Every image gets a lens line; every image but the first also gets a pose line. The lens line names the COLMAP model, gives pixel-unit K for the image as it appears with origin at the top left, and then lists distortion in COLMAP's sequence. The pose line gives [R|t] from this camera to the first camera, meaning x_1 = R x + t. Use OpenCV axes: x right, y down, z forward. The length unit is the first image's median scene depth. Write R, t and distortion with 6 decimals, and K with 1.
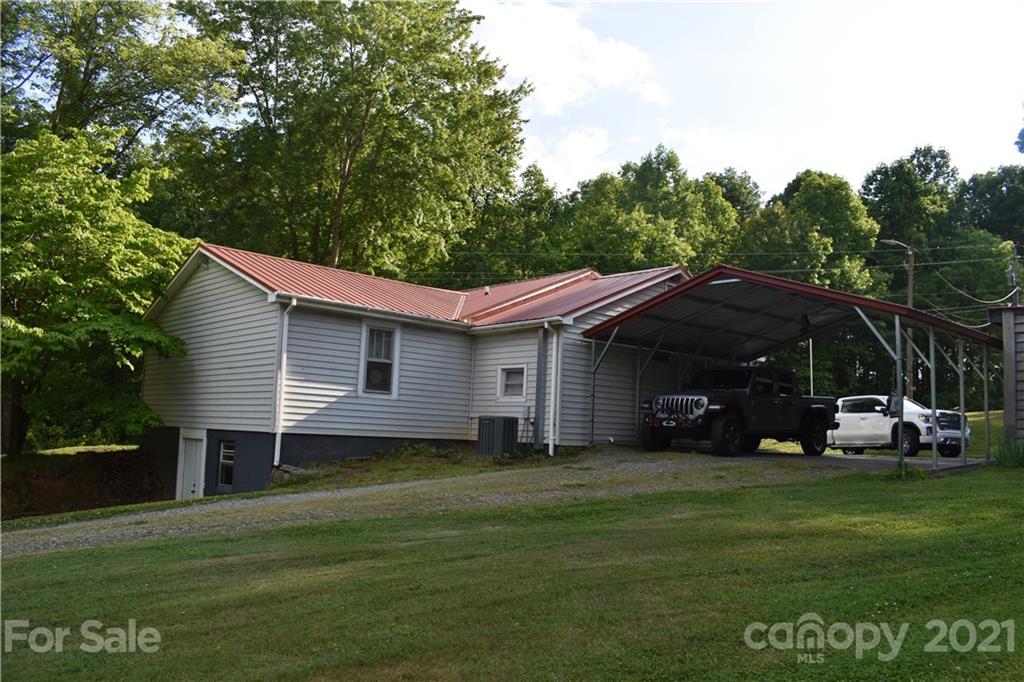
lens RADIAL K [[793.6, 0, 512.0], [0, 793.6, 341.0], [0, 0, 1]] dist [-0.079434, 0.000952]
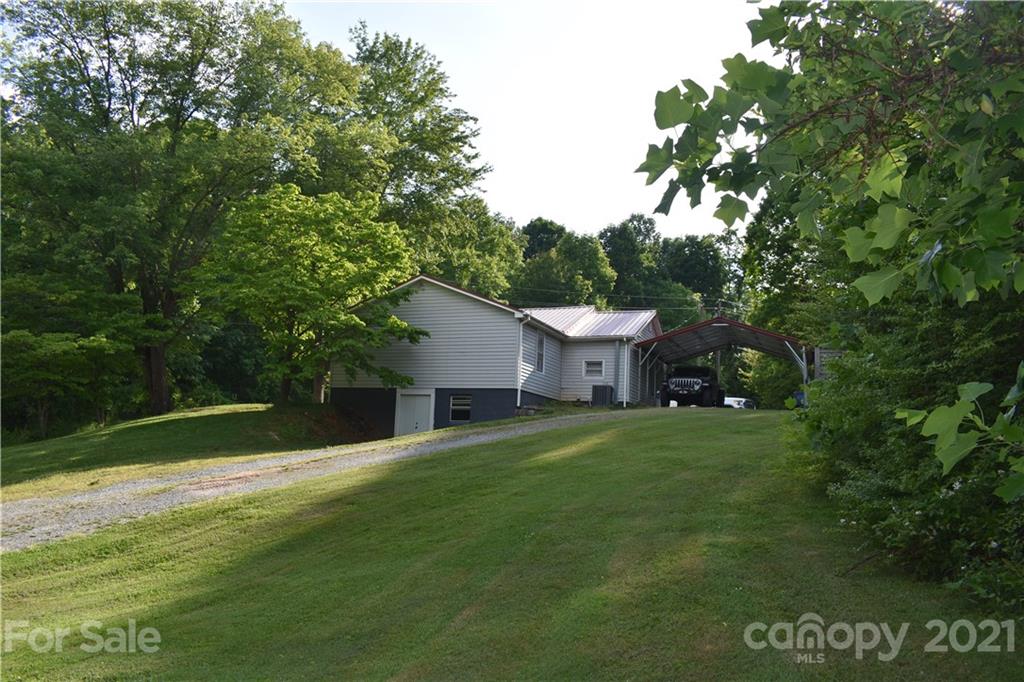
lens RADIAL K [[799.9, 0, 512.0], [0, 799.9, 341.0], [0, 0, 1]] dist [-0.001174, -0.000279]
pose [[0.905004, 0.063480, 0.420639, -0.309767], [-0.057527, 0.997983, -0.026838, 0.015631], [-0.421495, 0.000091, 0.906831, -0.194875]]
